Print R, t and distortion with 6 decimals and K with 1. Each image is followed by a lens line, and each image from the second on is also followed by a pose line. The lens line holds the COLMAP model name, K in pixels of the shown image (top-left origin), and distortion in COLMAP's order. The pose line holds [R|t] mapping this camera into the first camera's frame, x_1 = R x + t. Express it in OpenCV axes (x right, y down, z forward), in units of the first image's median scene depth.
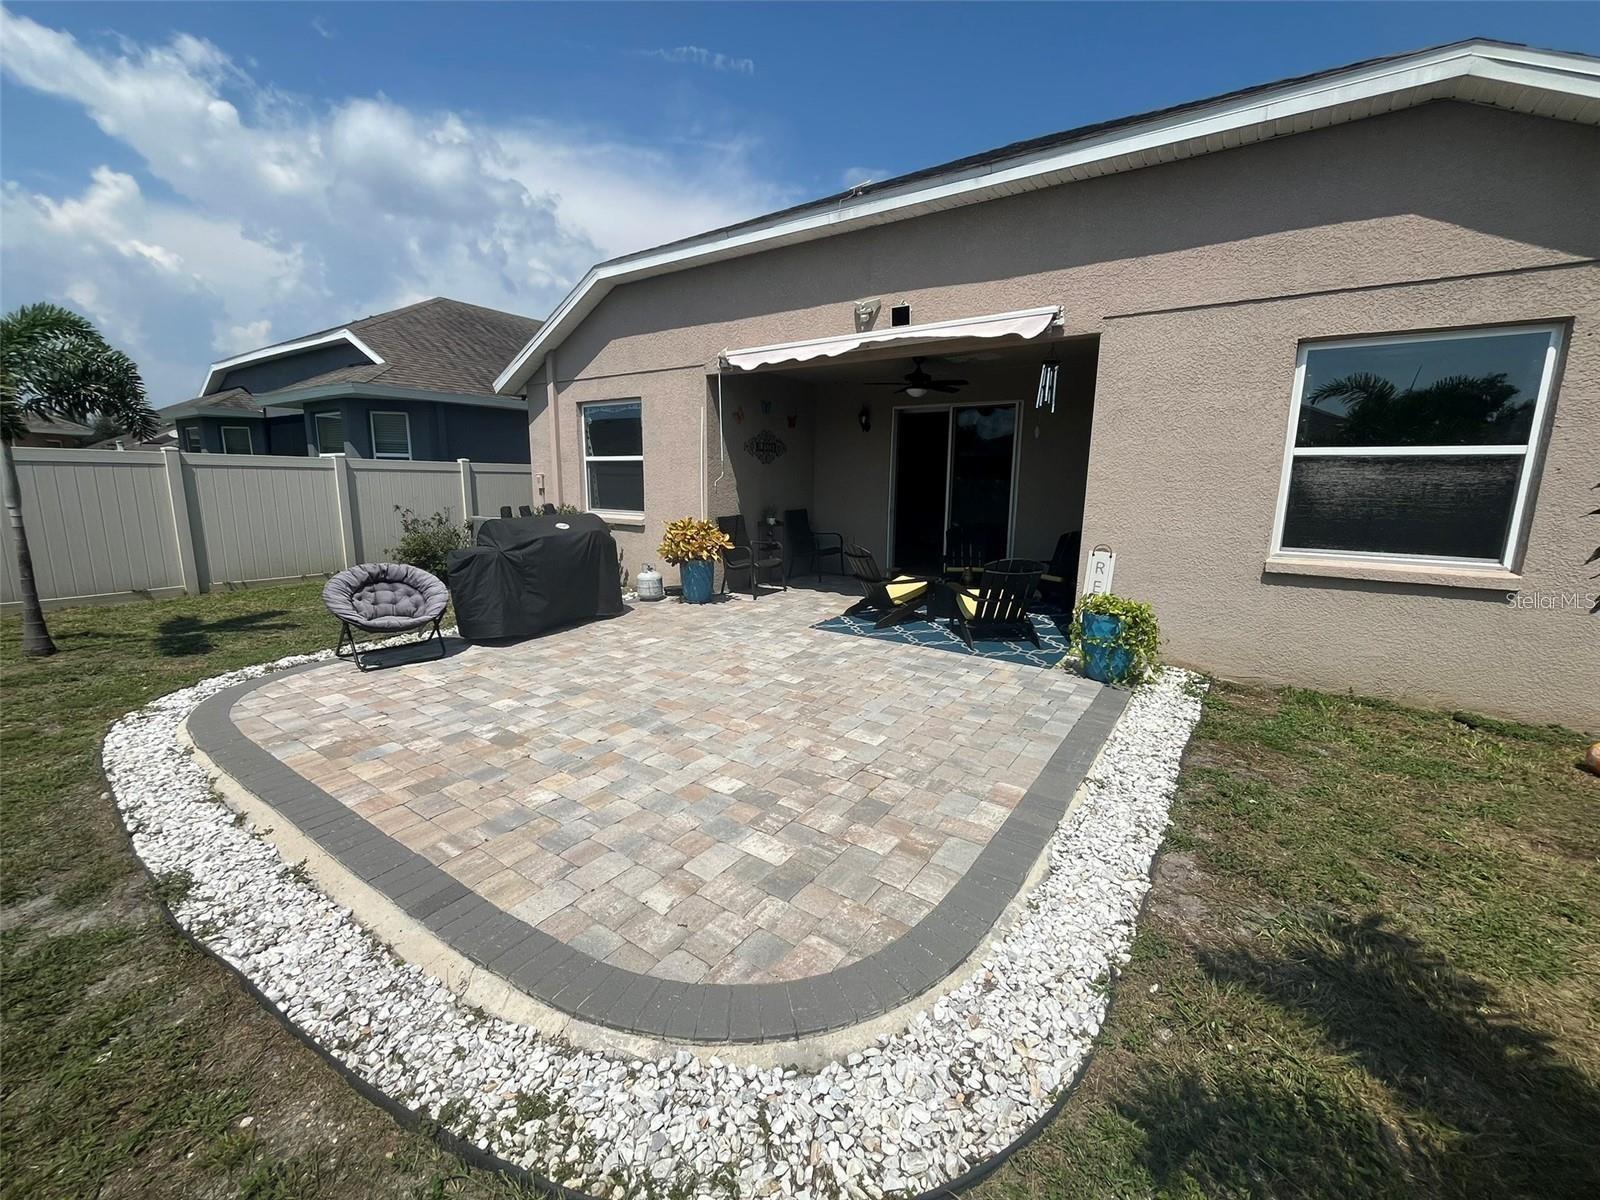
lens RADIAL K [[646.8, 0, 804.0], [0, 646.8, 596.2], [0, 0, 1]] dist [-0.001872, -0.000181]
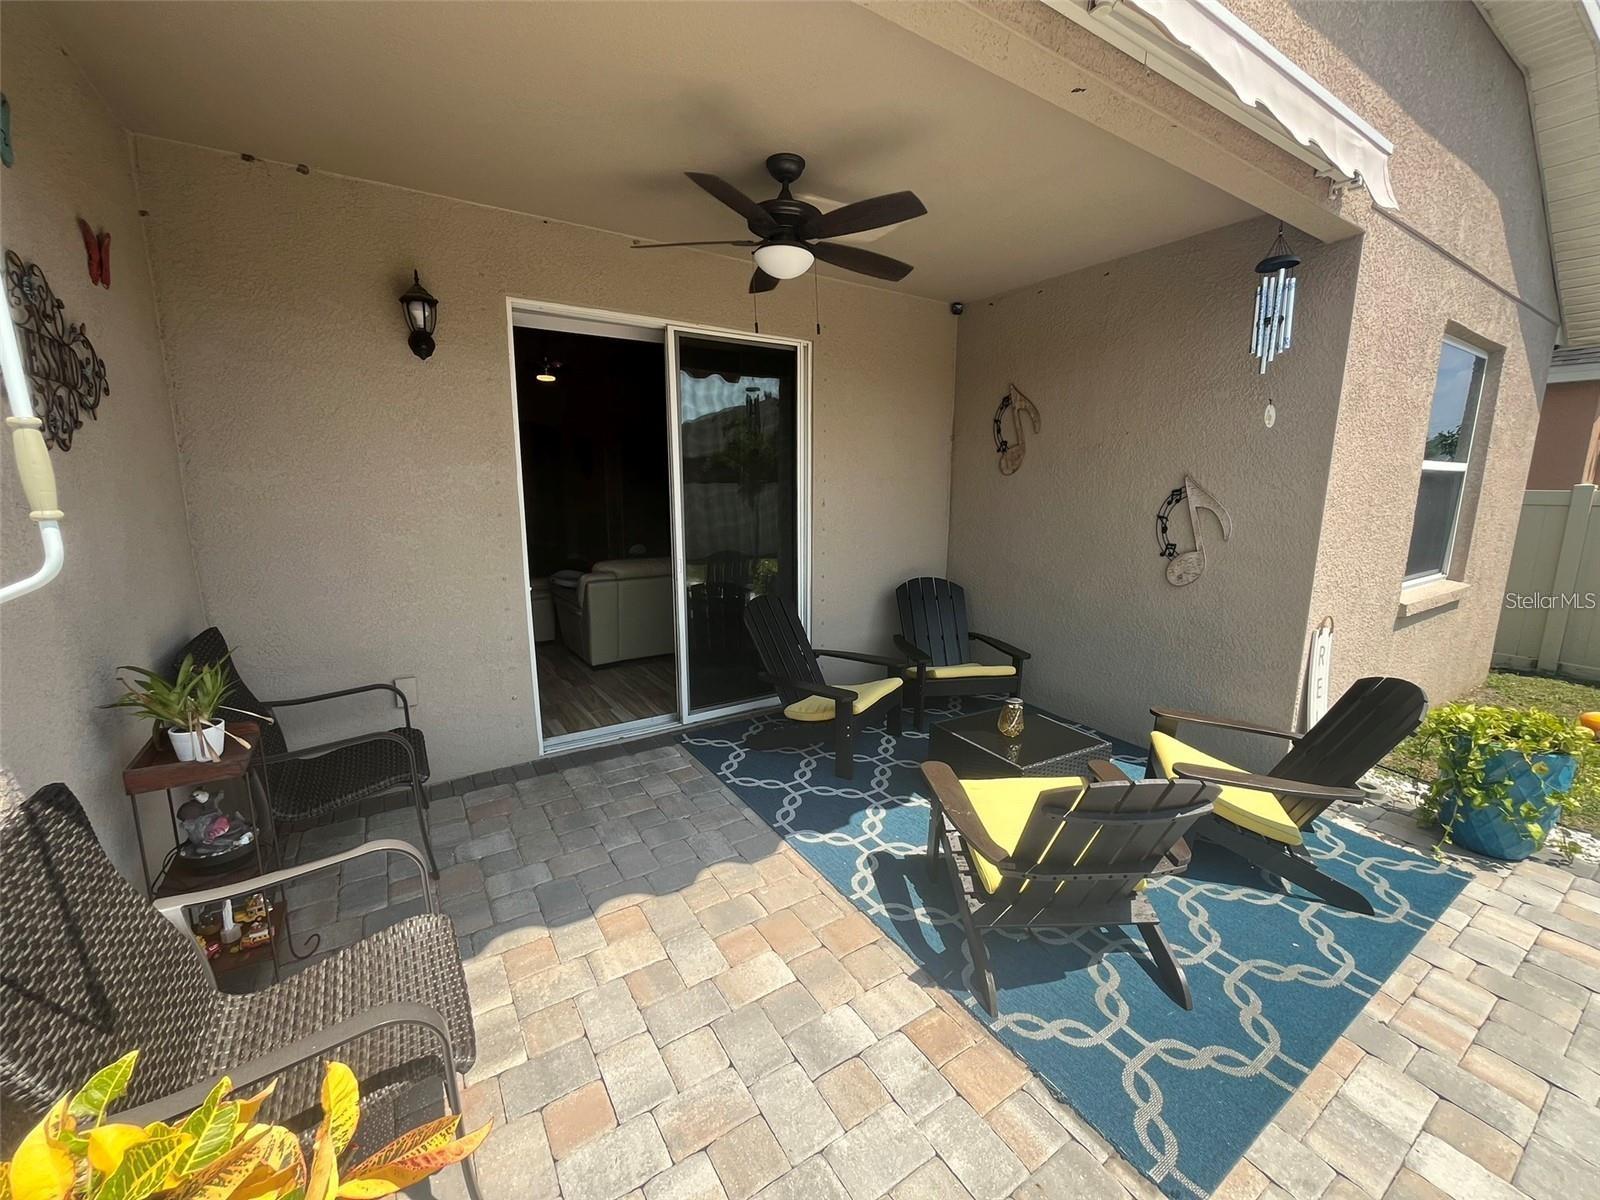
lens RADIAL K [[646.8, 0, 804.0], [0, 646.8, 596.2], [0, 0, 1]] dist [-0.001872, -0.000181]
pose [[0.379466, -0.174317, 0.908636, -0.300033], [0.162744, 0.979354, 0.119918, -0.301701], [-0.910780, 0.102370, 0.400000, 1.477452]]
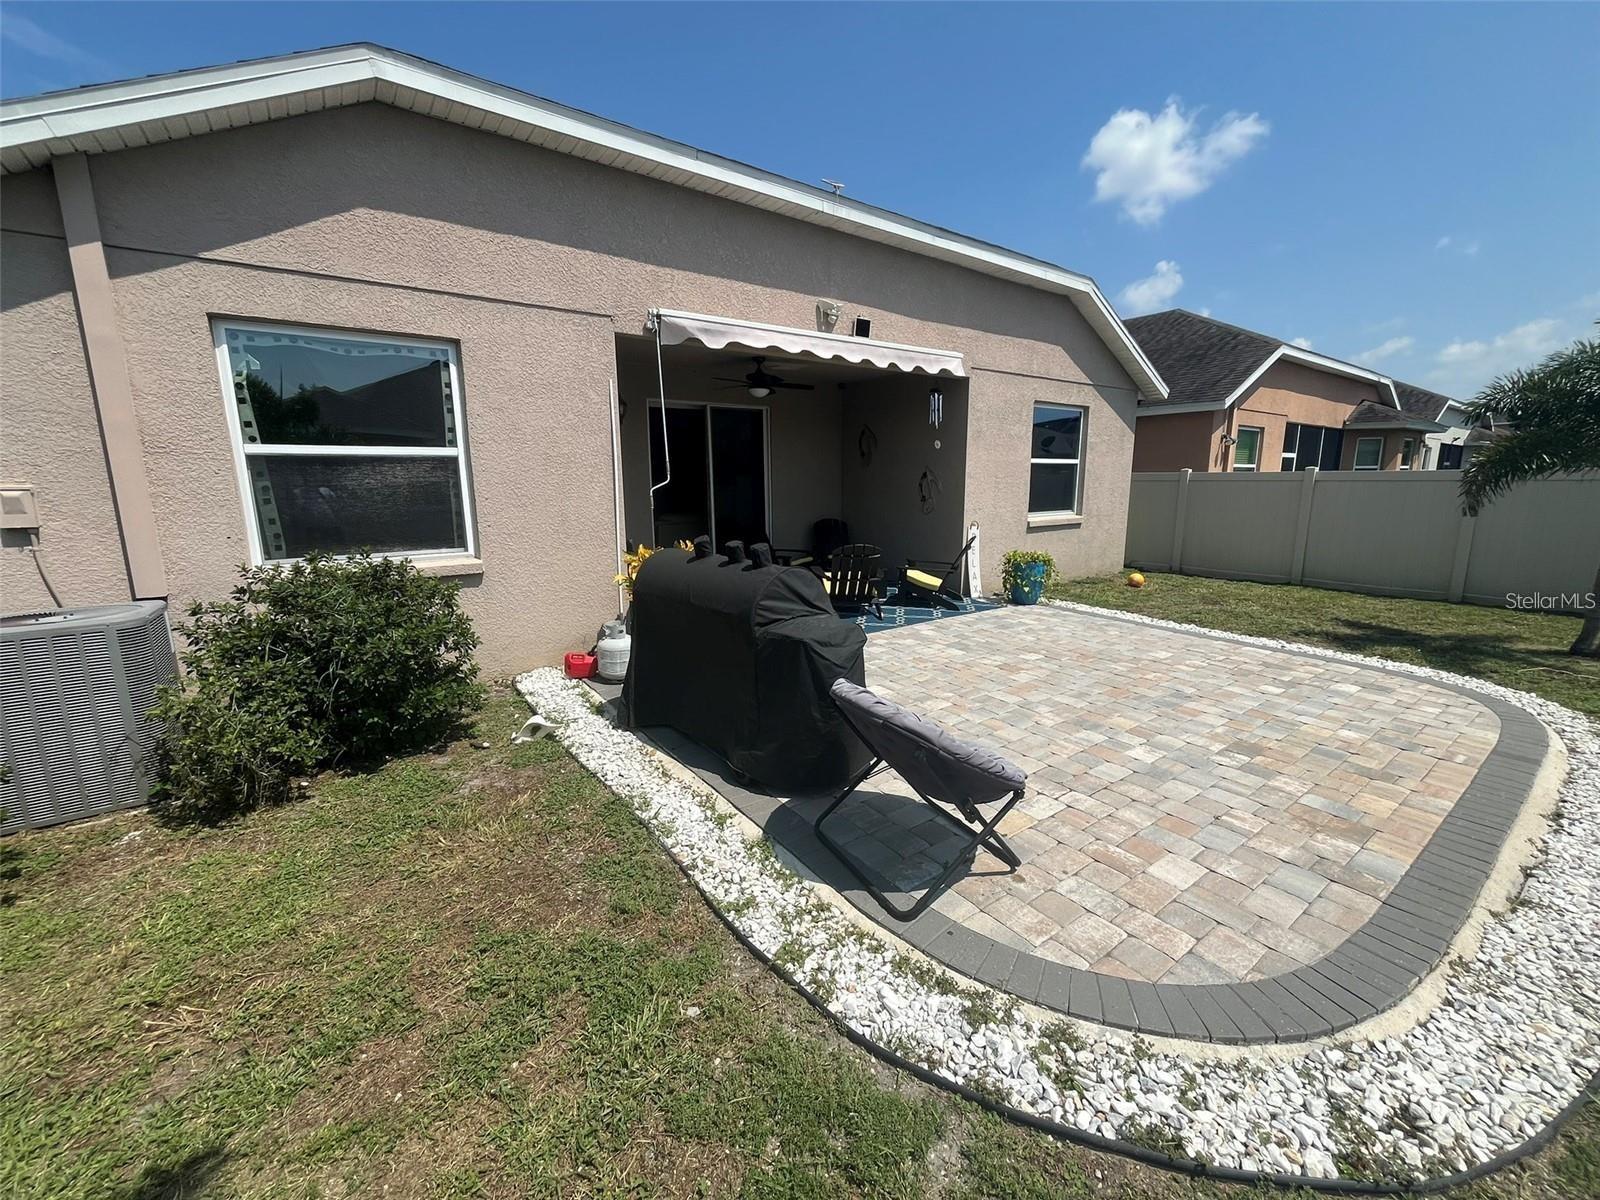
lens RADIAL K [[646.8, 0, 804.0], [0, 646.8, 596.2], [0, 0, 1]] dist [-0.001872, -0.000181]
pose [[0.328605, -0.187414, 0.925686, -1.327850], [0.177297, 0.974931, 0.134446, -0.224447], [-0.927677, 0.119942, 0.353595, 1.063081]]
